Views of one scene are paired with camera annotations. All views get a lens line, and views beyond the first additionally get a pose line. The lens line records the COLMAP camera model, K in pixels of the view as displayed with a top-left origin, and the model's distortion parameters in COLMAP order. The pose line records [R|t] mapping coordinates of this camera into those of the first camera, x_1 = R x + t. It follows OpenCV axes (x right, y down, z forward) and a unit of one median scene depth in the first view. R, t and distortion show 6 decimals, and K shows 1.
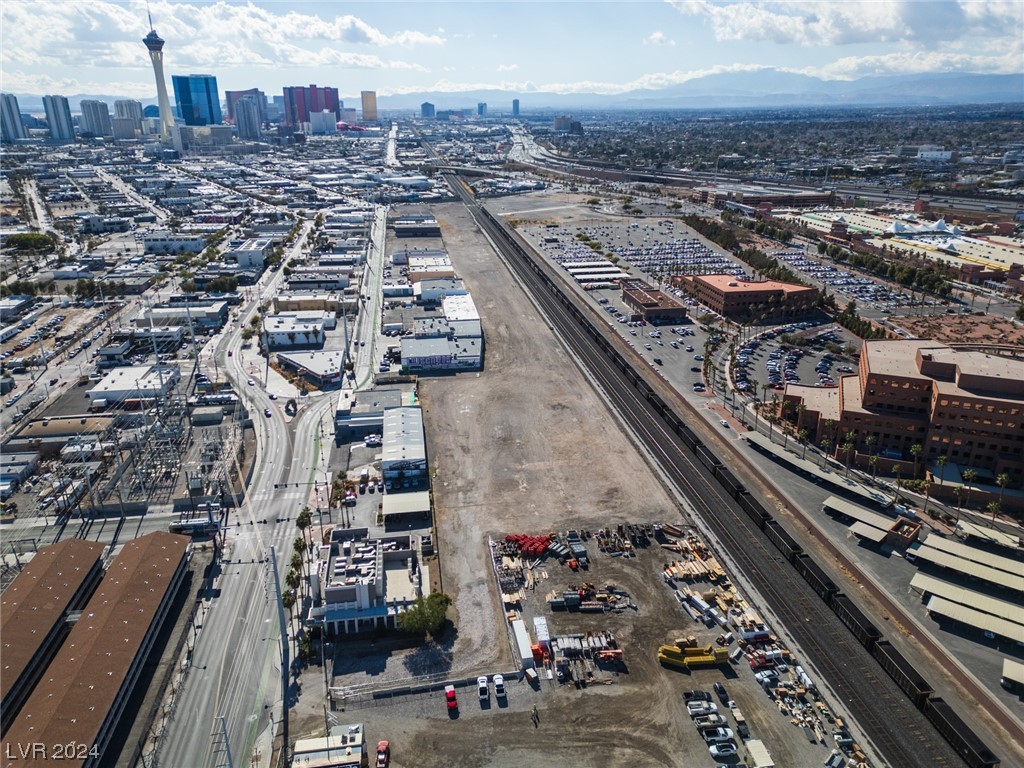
lens RADIAL K [[708.9, 0, 509.9], [0, 708.9, 386.5], [0, 0, 1]] dist [0.083474, -0.080409]
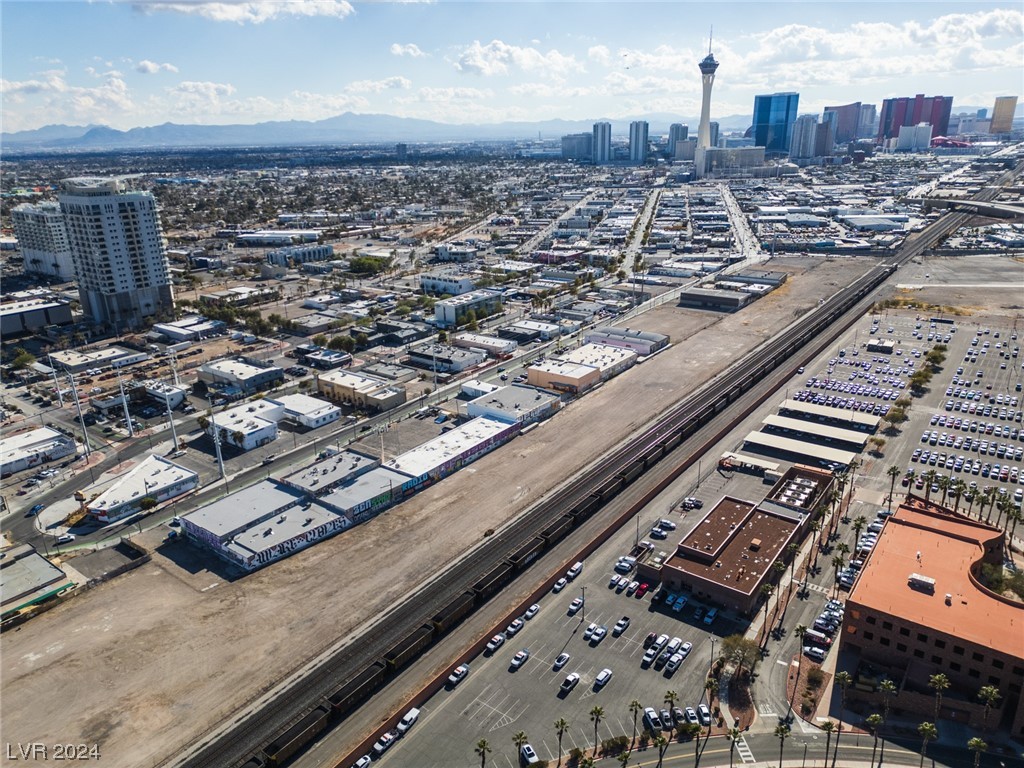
lens RADIAL K [[708.9, 0, 509.9], [0, 708.9, 386.5], [0, 0, 1]] dist [0.083474, -0.080409]
pose [[0.698064, 0.224614, -0.679893, 0.513113], [-0.236885, 0.968502, 0.076745, -0.289193], [0.675716, 0.107484, 0.729284, 0.687401]]
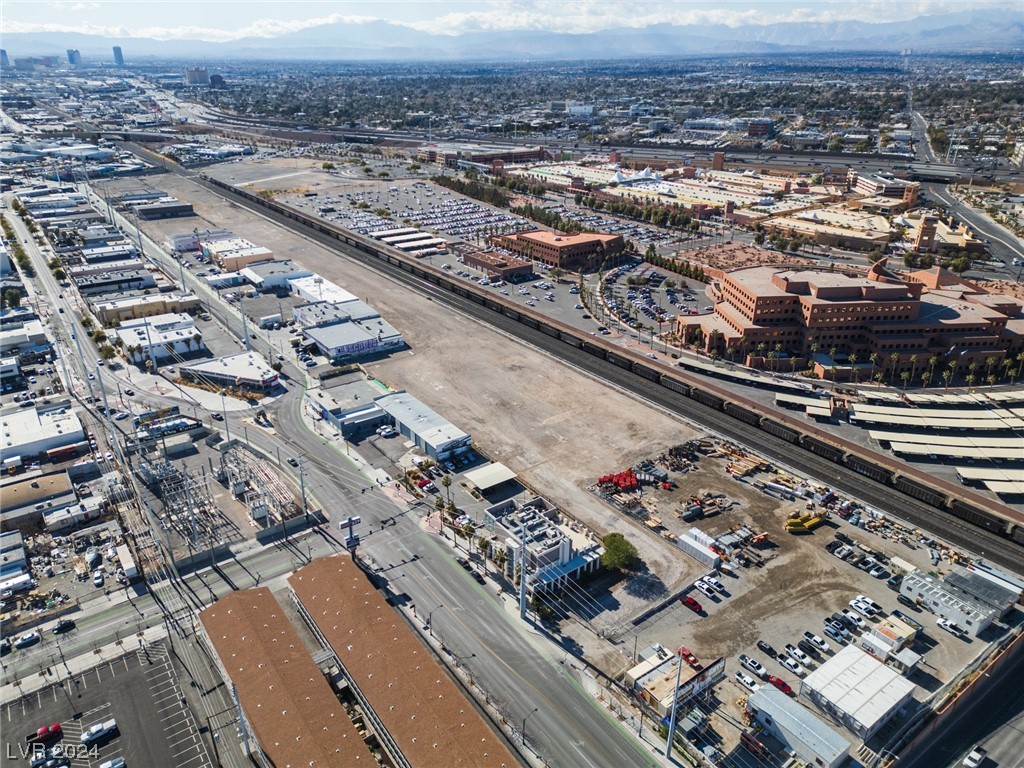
lens RADIAL K [[708.9, 0, 509.9], [0, 708.9, 386.5], [0, 0, 1]] dist [0.083474, -0.080409]
pose [[0.886307, -0.188237, 0.423115, -0.353196], [0.163677, 0.982023, 0.094029, -0.040758], [-0.433209, -0.014085, 0.901184, 0.018968]]
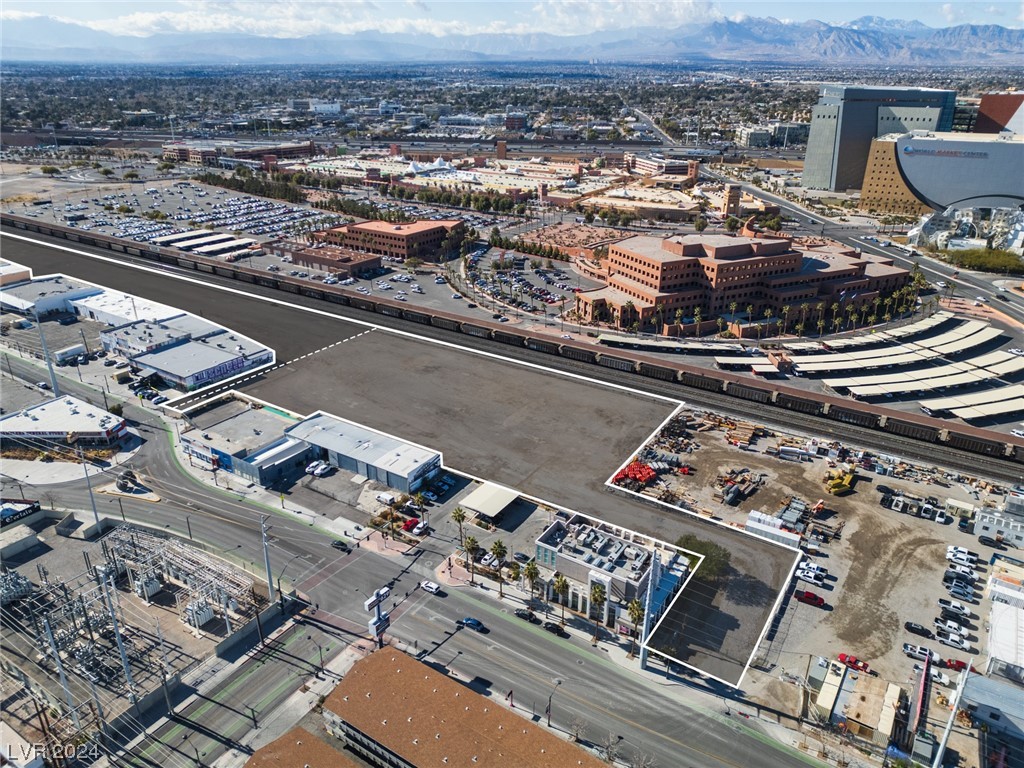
lens RADIAL K [[708.9, 0, 509.9], [0, 708.9, 386.5], [0, 0, 1]] dist [0.083474, -0.080409]
pose [[0.665528, -0.298091, 0.684262, -0.436410], [0.264333, 0.951498, 0.157413, -0.058994], [-0.697997, 0.076110, 0.712044, 0.238353]]
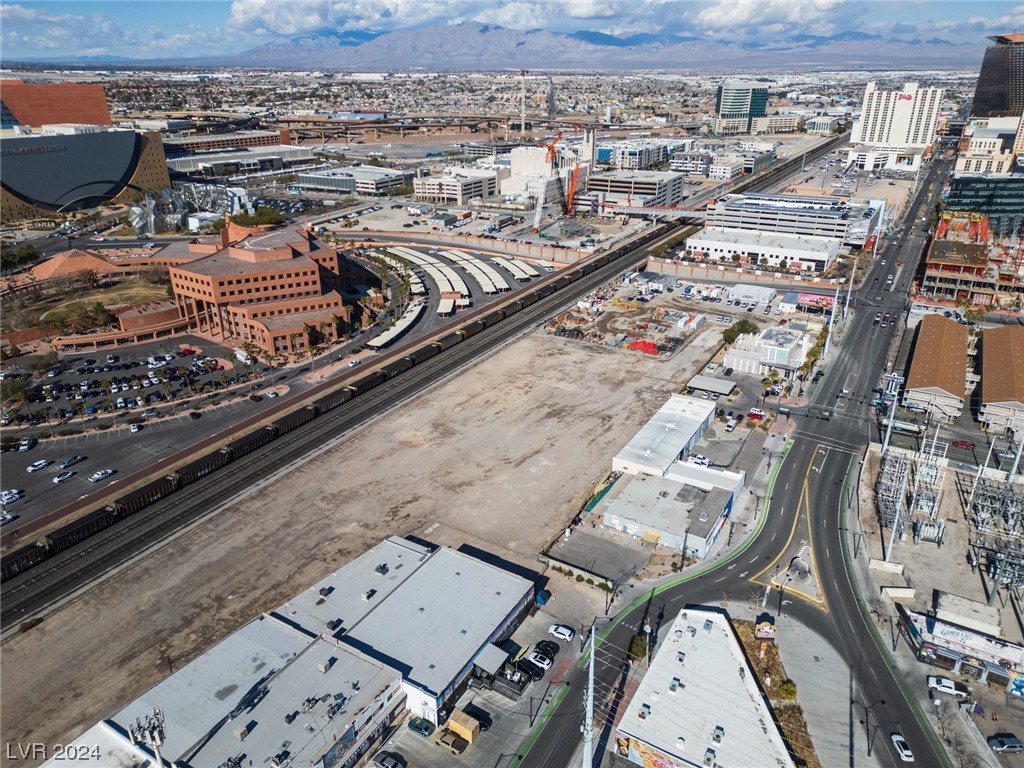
lens RADIAL K [[708.9, 0, 509.9], [0, 708.9, 386.5], [0, 0, 1]] dist [0.083474, -0.080409]
pose [[-0.769935, -0.257275, 0.583960, -0.363056], [0.233993, 0.737551, 0.633456, -0.405973], [-0.593673, 0.624362, -0.507666, 1.144994]]
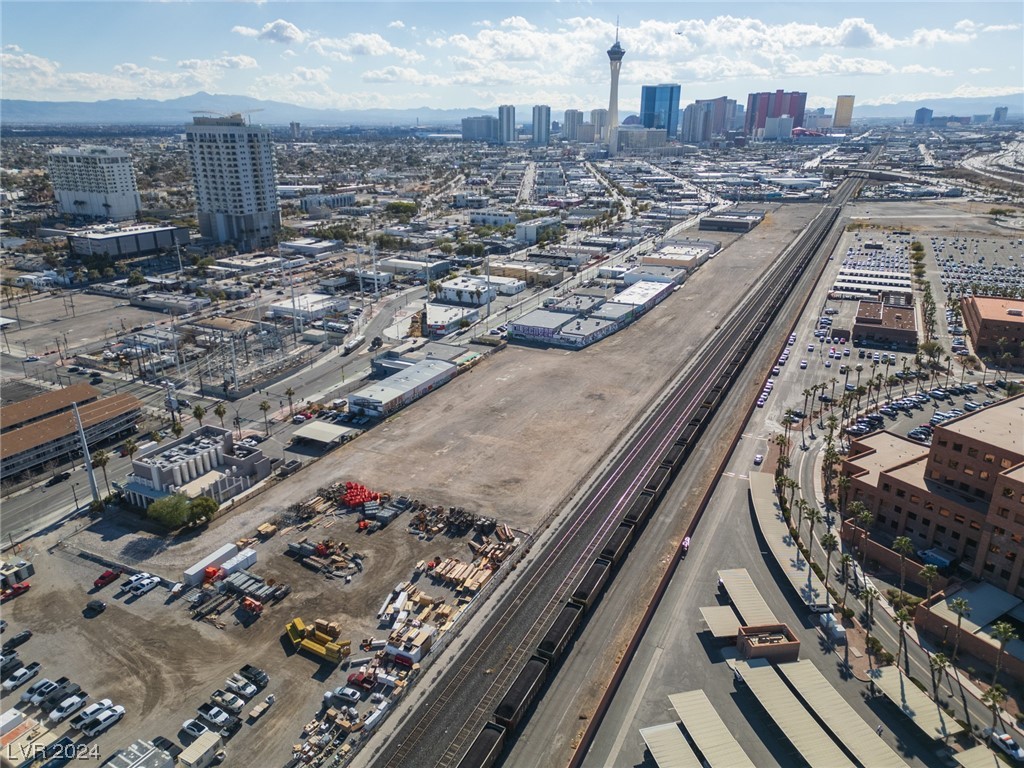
lens RADIAL K [[708.9, 0, 509.9], [0, 708.9, 386.5], [0, 0, 1]] dist [0.083474, -0.080409]
pose [[0.813879, 0.203689, -0.544161, 0.397221], [-0.211315, 0.976172, 0.049344, -0.003759], [0.541245, 0.074829, 0.837529, 0.185816]]
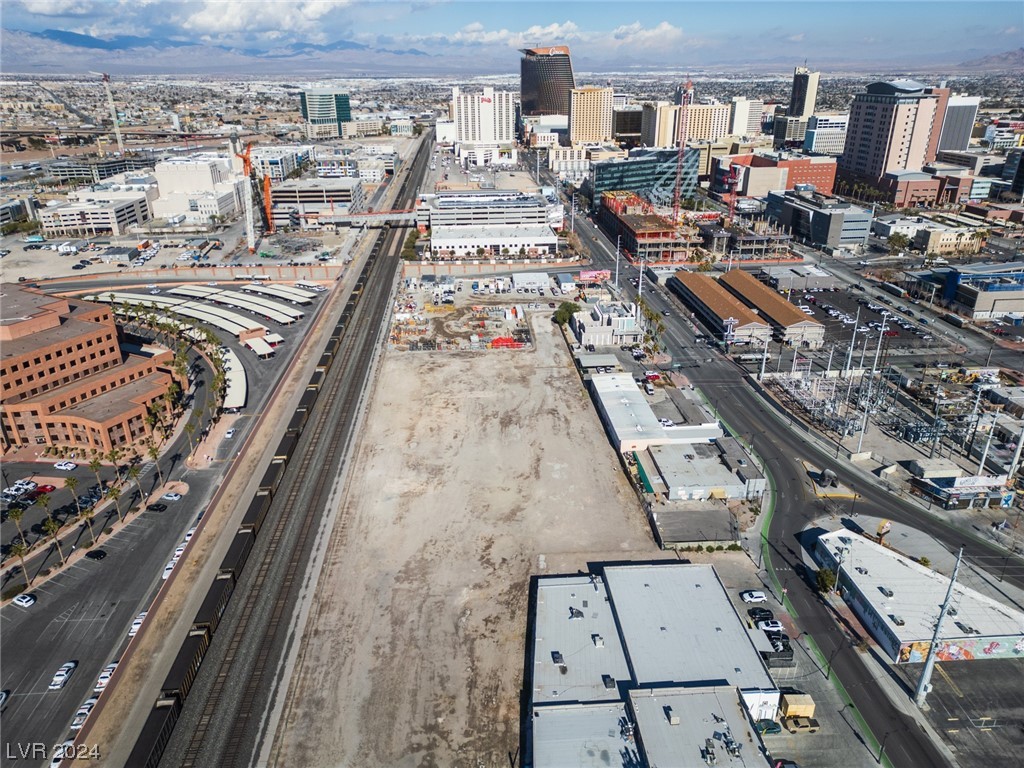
lens RADIAL K [[708.9, 0, 509.9], [0, 708.9, 386.5], [0, 0, 1]] dist [0.083474, -0.080409]
pose [[-0.996503, -0.025444, 0.079591, -0.057731], [0.038331, 0.707187, 0.705986, -0.440937], [-0.074249, 0.706568, -0.703739, 1.237882]]
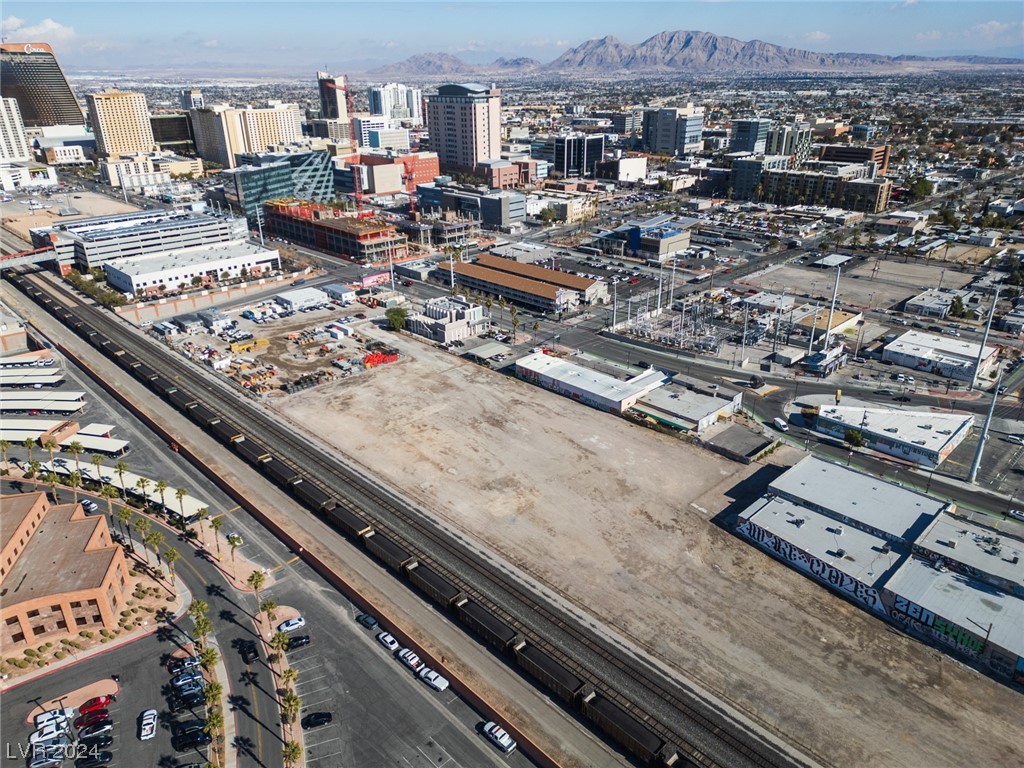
lens RADIAL K [[708.9, 0, 509.9], [0, 708.9, 386.5], [0, 0, 1]] dist [0.083474, -0.080409]
pose [[-0.814132, 0.244372, -0.526756, 0.330242], [-0.198443, 0.735434, 0.647887, -0.400872], [0.545719, 0.631997, -0.550246, 1.139969]]
